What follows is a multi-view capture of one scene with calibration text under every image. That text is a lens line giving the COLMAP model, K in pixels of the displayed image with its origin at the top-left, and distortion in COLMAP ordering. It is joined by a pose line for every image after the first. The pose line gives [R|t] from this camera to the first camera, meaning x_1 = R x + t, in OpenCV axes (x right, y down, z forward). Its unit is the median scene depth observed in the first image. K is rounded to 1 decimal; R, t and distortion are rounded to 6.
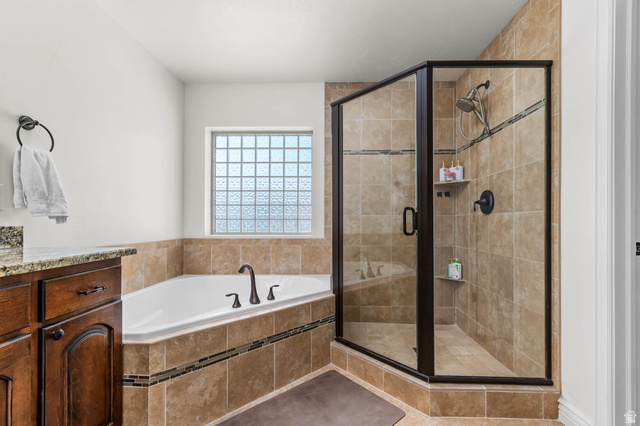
lens RADIAL K [[275.9, 0, 321.4], [0, 275.9, 217.9], [0, 0, 1]] dist [-0.003057, -0.000153]
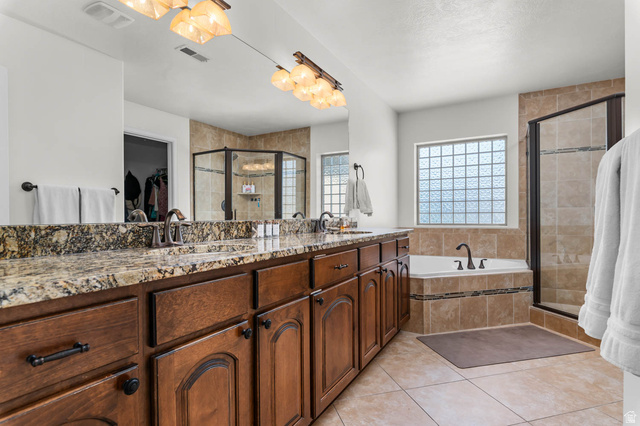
lens RADIAL K [[338.6, 0, 319.1], [0, 338.6, 218.3], [0, 0, 1]] dist [0.000068, -0.000925]
pose [[0.891485, -0.005639, -0.453015, -0.102585], [0.014972, 0.999743, 0.017019, -0.006253], [0.452802, -0.021954, 0.891341, -0.715388]]
